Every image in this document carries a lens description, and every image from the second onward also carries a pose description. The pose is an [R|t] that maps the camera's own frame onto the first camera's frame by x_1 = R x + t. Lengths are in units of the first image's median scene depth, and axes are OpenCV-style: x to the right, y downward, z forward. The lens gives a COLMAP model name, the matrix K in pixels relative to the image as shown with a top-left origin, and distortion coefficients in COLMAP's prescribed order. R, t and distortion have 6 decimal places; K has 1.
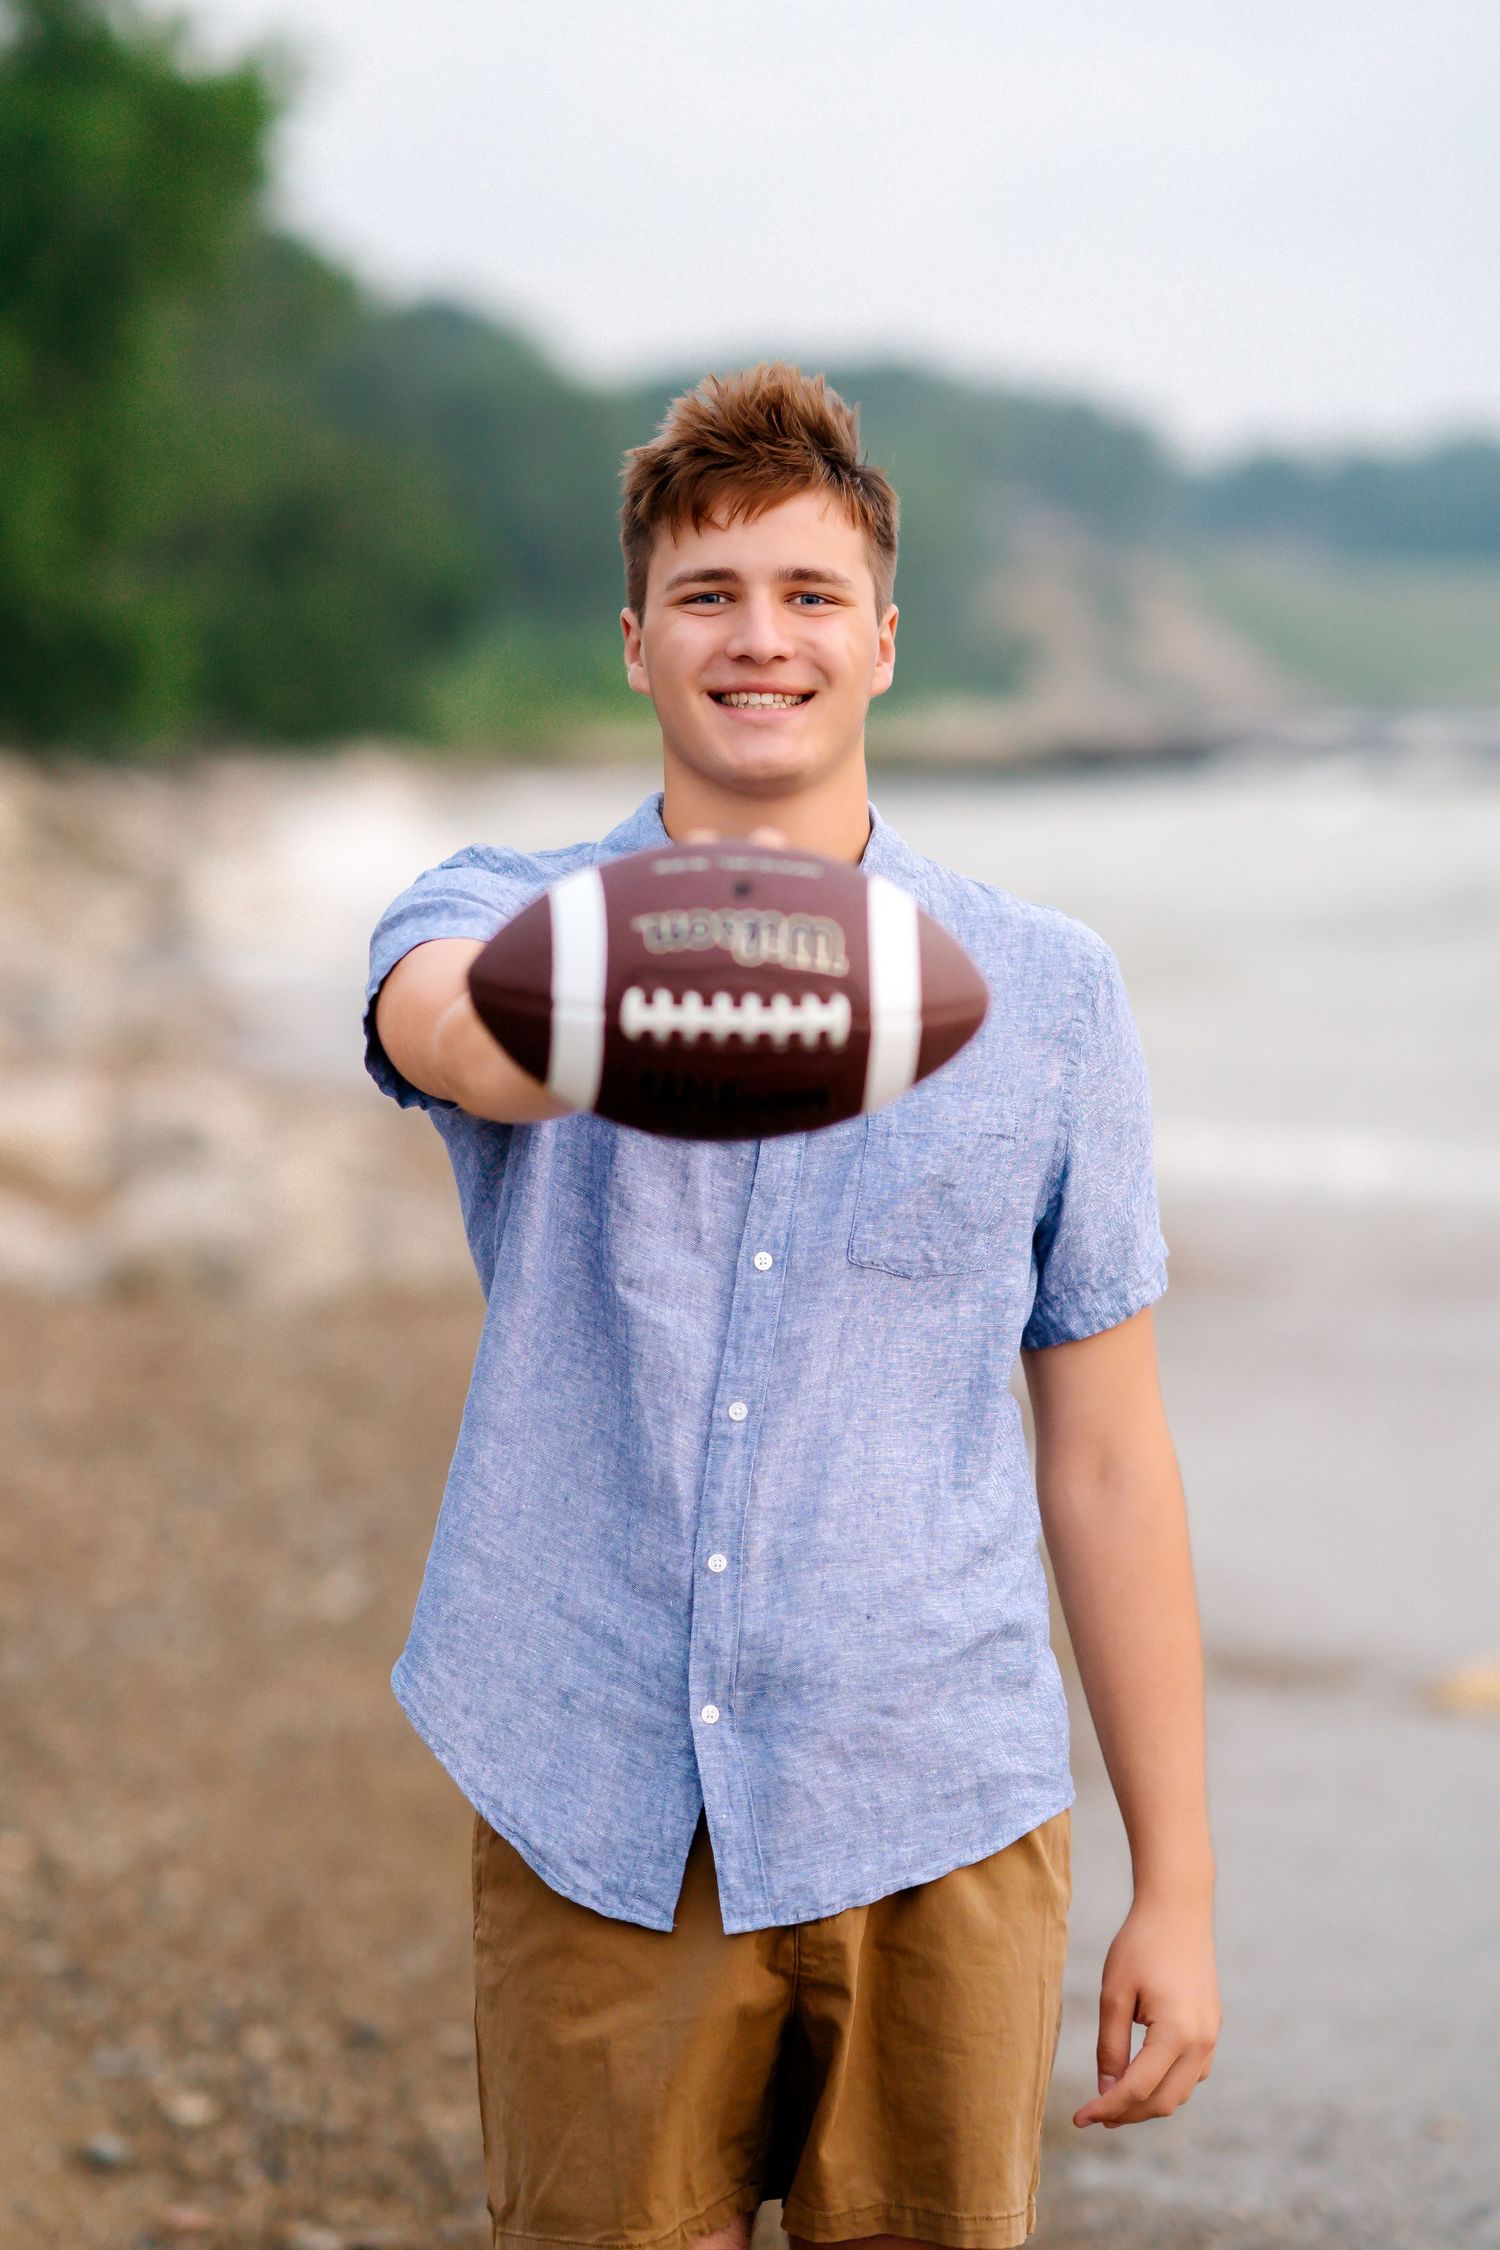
lens RADIAL K [[5729.8, 0, 750.0], [0, 5729.8, 1125.0], [0, 0, 1]] dist [0.022135, 0.080888]
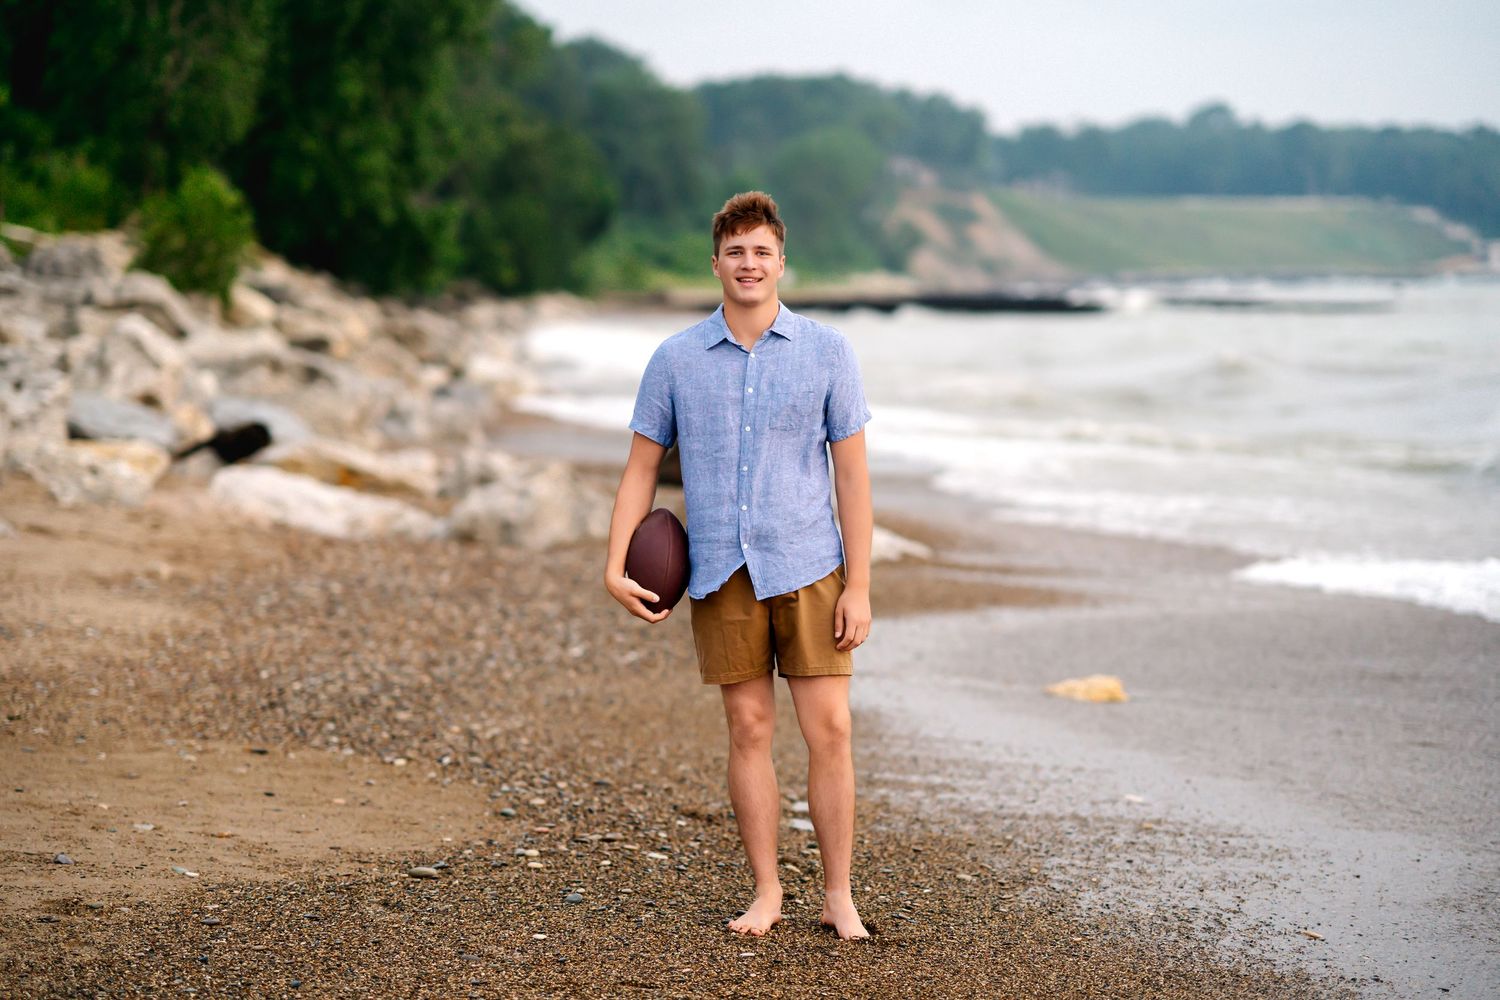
lens RADIAL K [[3819.9, 0, 750.0], [0, 3819.9, 500.0], [0, 0, 1]] dist [0.022135, 0.080888]
pose [[0.999983, 0.004952, -0.002969, 0.003976], [-0.004983, 0.999934, -0.010393, 0.036706], [0.002917, 0.010408, 0.999942, -0.572463]]
